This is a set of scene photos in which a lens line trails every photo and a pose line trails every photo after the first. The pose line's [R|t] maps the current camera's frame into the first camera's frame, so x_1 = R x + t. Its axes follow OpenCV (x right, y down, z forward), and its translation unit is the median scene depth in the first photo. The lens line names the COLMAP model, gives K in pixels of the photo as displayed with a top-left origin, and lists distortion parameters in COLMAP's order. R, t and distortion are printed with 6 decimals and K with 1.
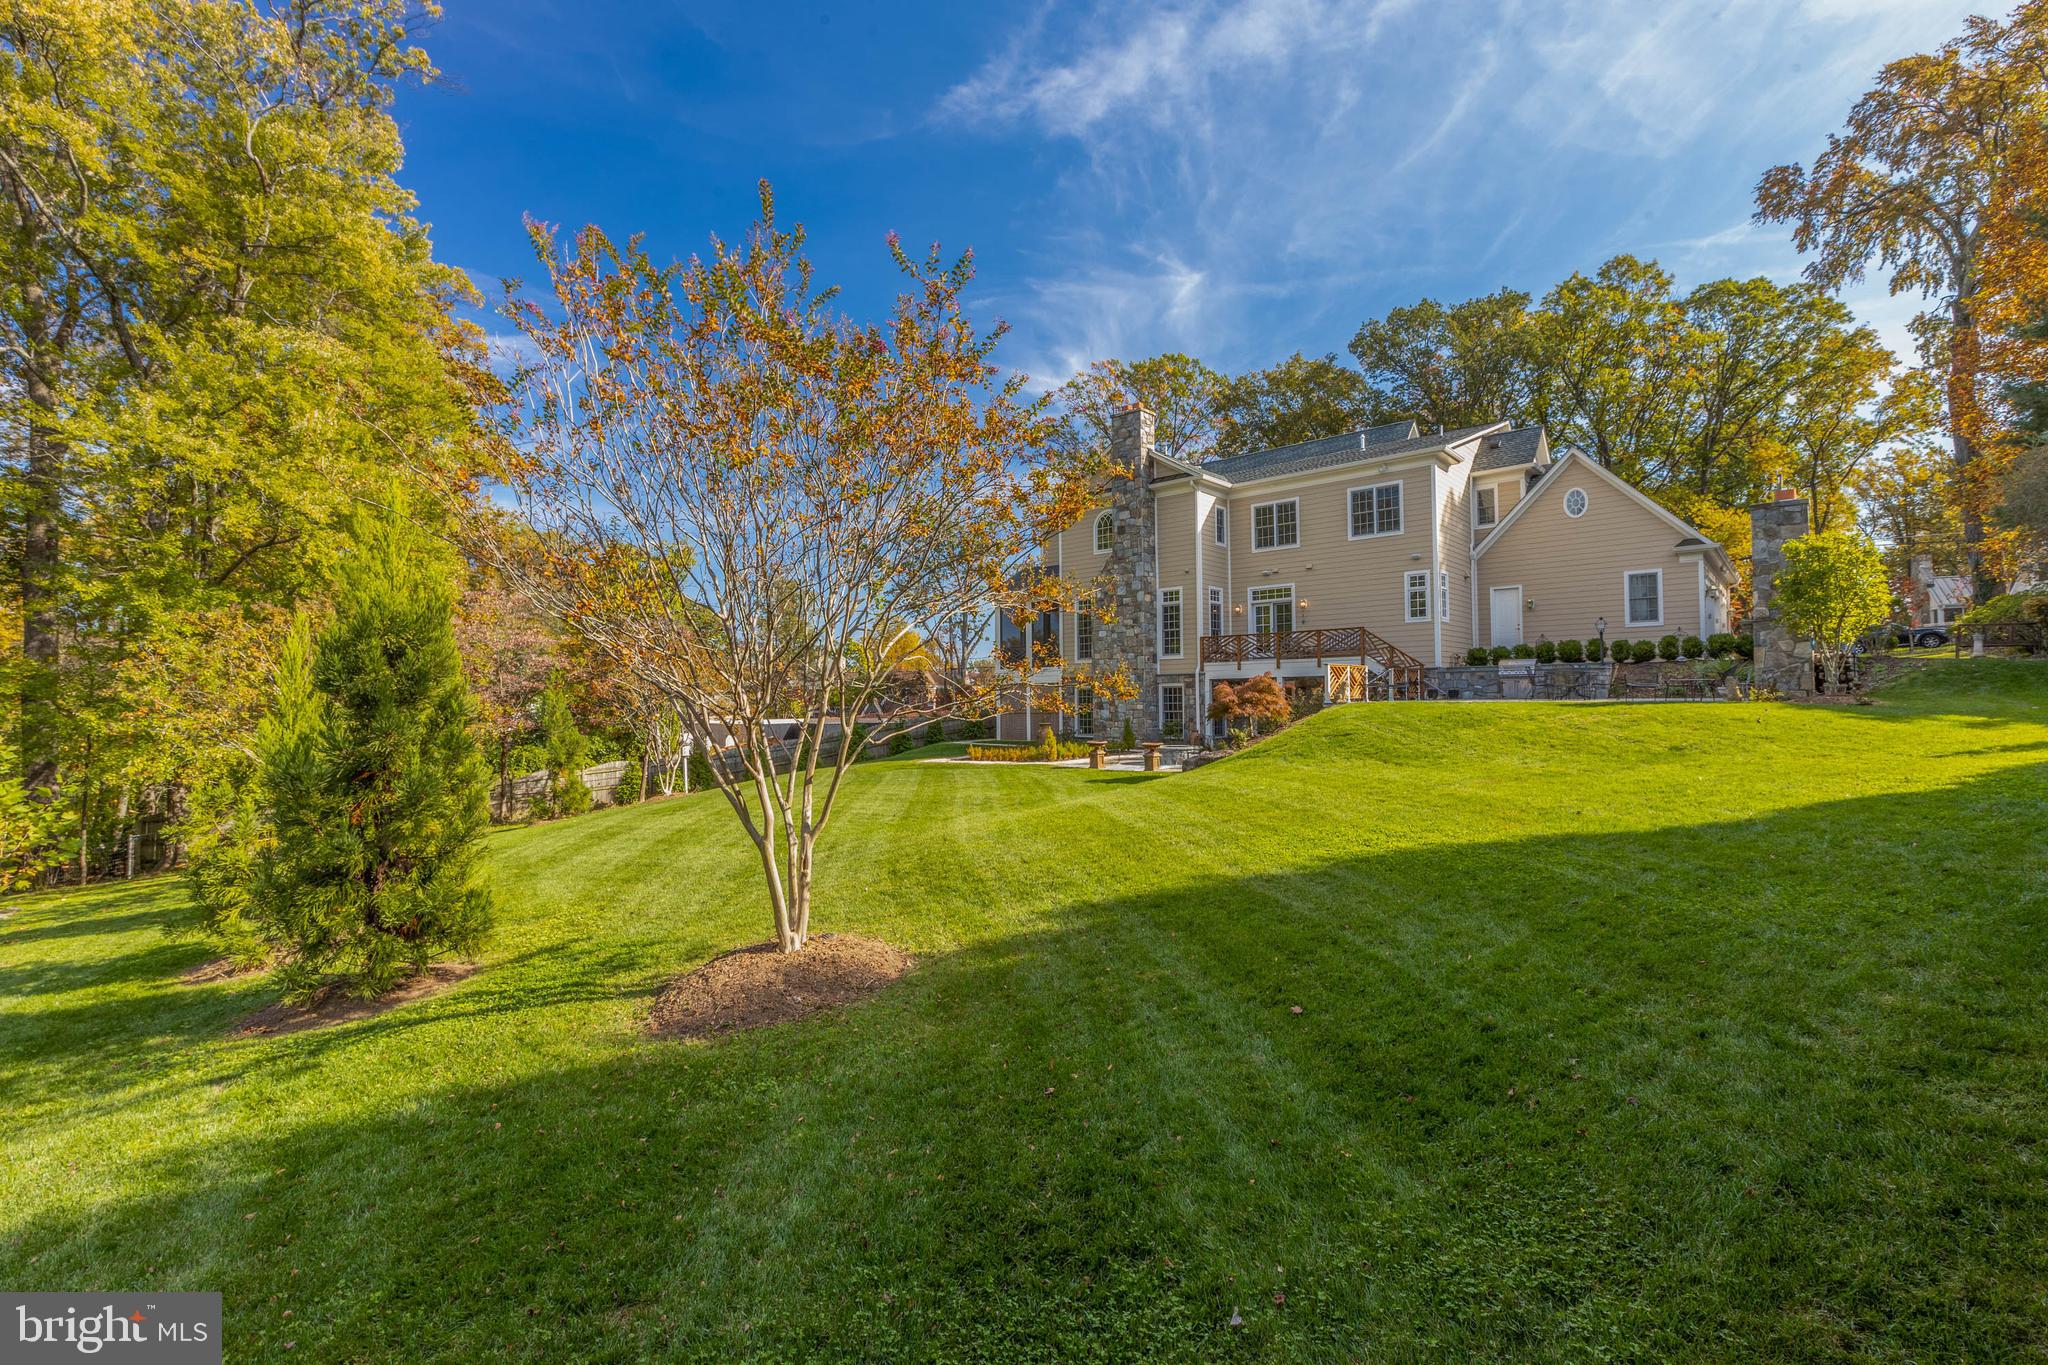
lens RADIAL K [[912.5, 0, 1031.0], [0, 912.5, 680.2], [0, 0, 1]] dist [0.000090, -0.000724]
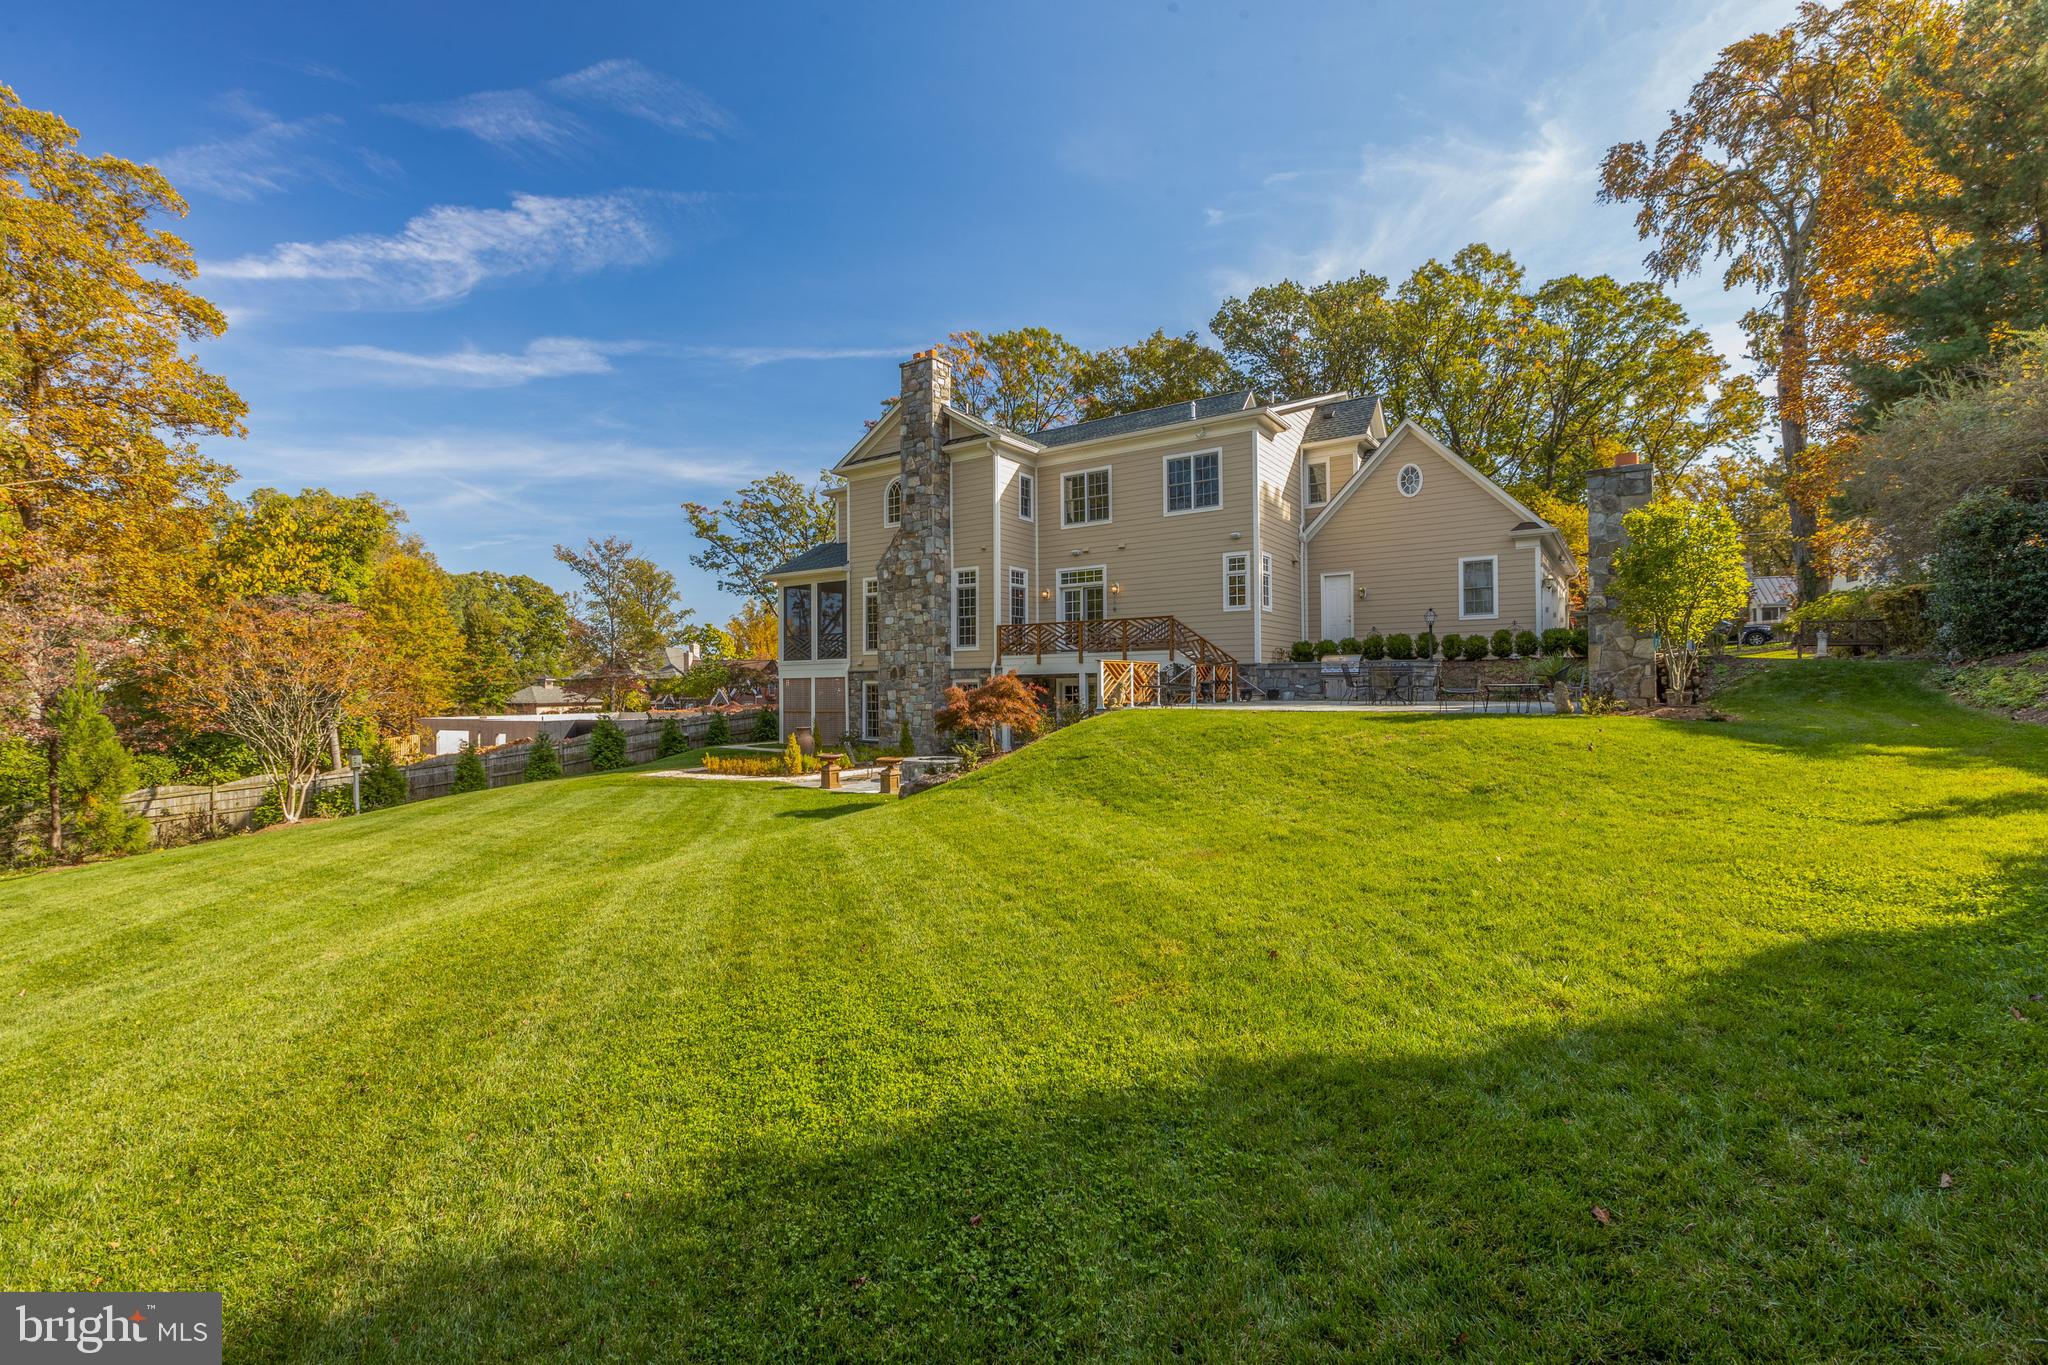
lens RADIAL K [[912.5, 0, 1031.0], [0, 912.5, 680.2], [0, 0, 1]] dist [0.000090, -0.000724]
pose [[0.993123, 0.005129, 0.116963, 0.113812], [-0.006569, 0.999907, 0.011928, -0.006136], [-0.116891, -0.012614, 0.993065, 0.139731]]
